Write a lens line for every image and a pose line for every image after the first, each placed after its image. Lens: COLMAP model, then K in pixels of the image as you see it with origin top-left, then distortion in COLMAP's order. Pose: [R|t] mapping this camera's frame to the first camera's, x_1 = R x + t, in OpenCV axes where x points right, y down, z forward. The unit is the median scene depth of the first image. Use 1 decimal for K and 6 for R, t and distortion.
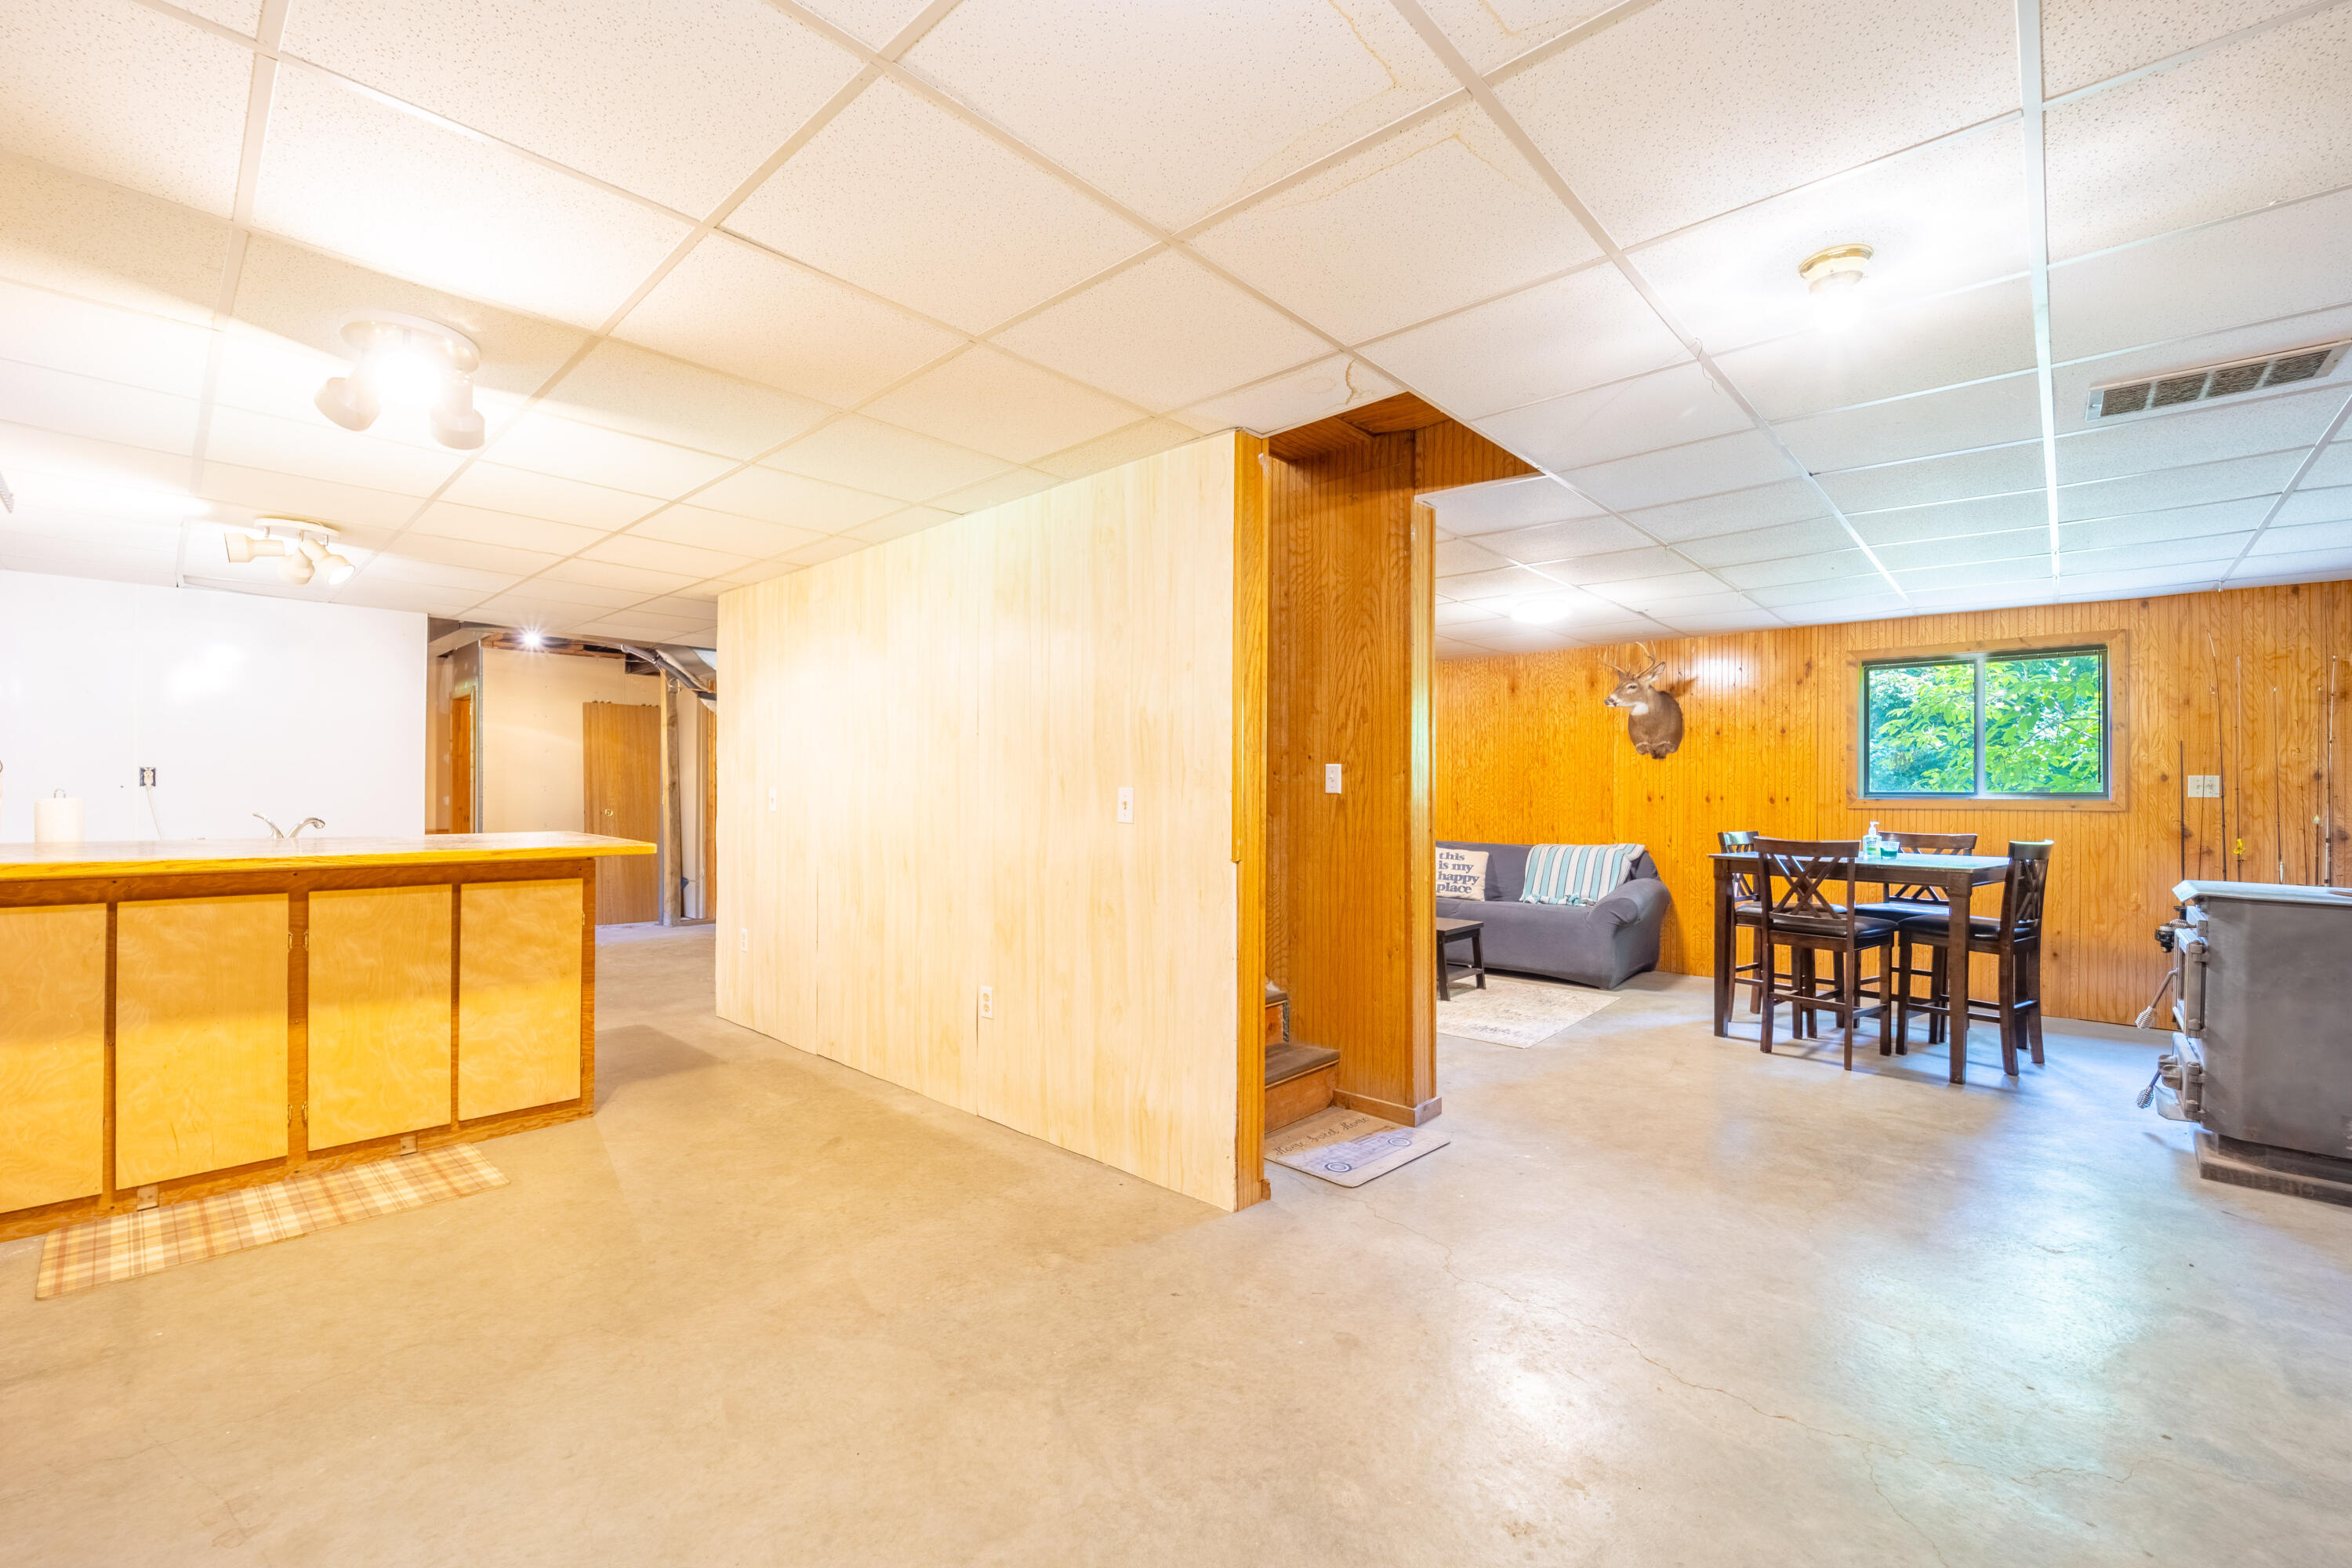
lens RADIAL K [[947.8, 0, 1169.5], [0, 947.8, 778.4], [0, 0, 1]] dist [-0.016295, 0.000891]
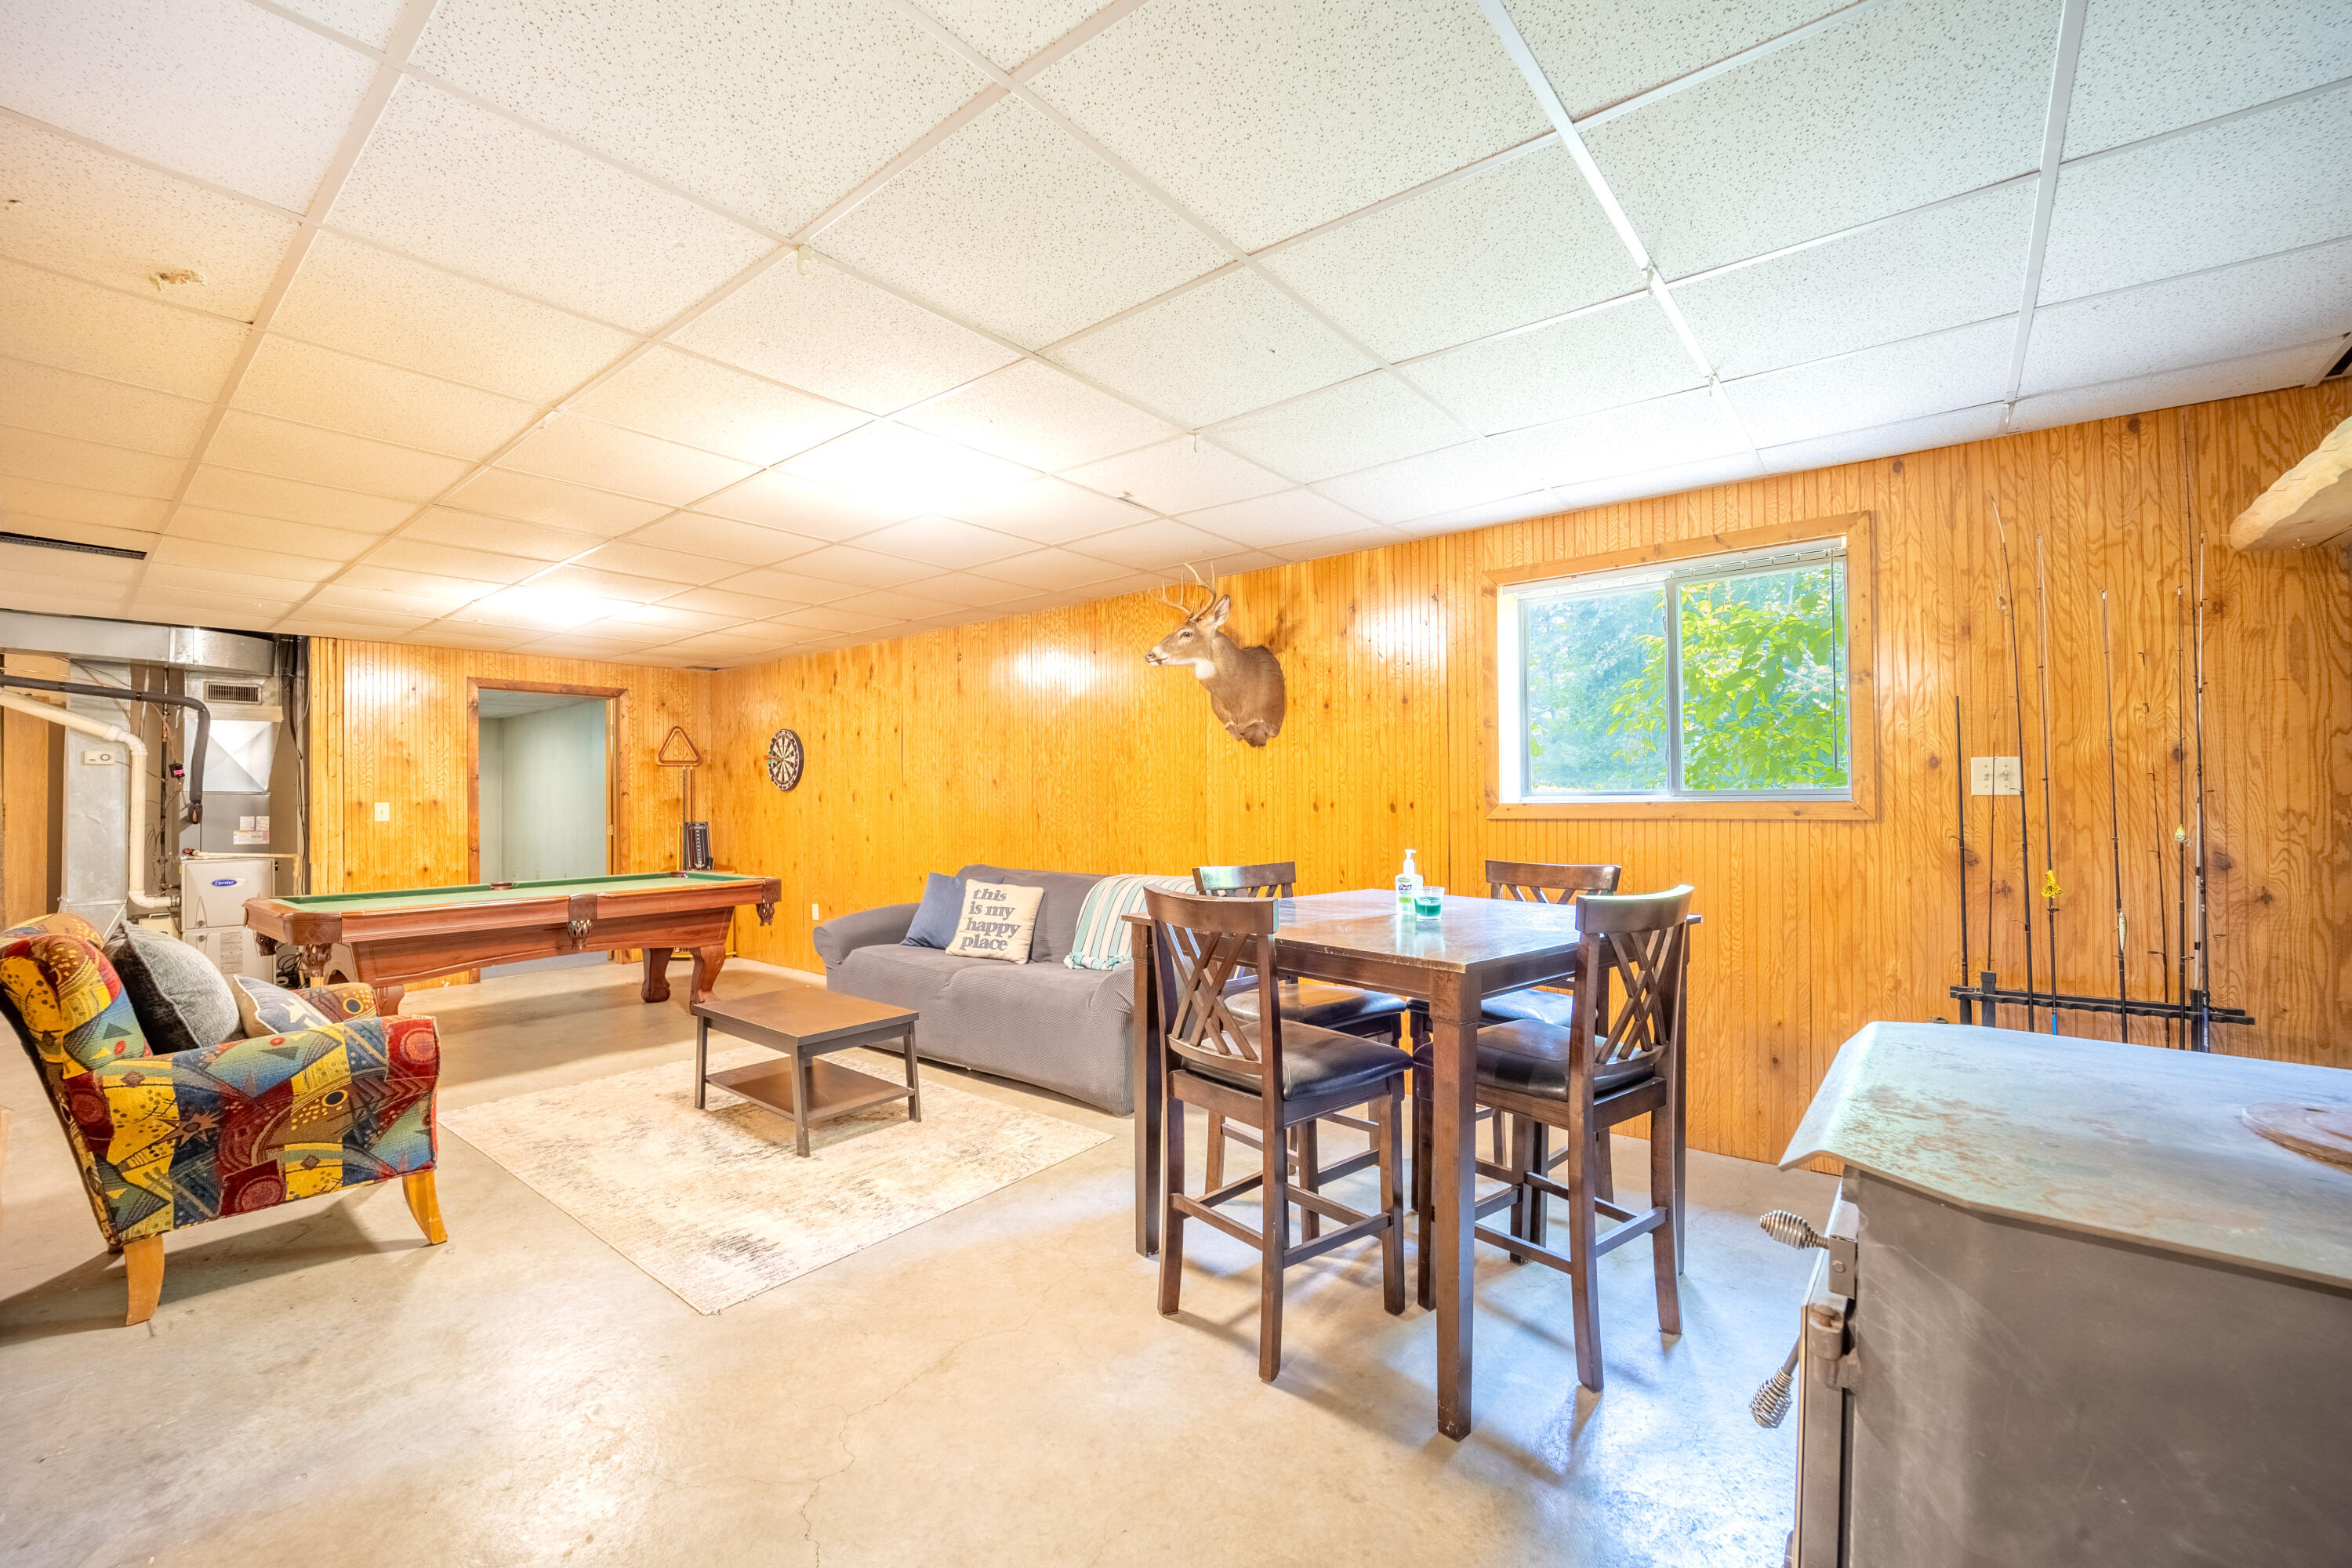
lens RADIAL K [[947.8, 0, 1183.9], [0, 947.8, 776.9], [0, 0, 1]] dist [-0.016295, 0.000891]
pose [[0.997238, -0.011165, 0.073433, 0.557353], [0.011930, 0.999879, -0.009993, 0.008910], [-0.073312, 0.010841, 0.997250, 0.449596]]
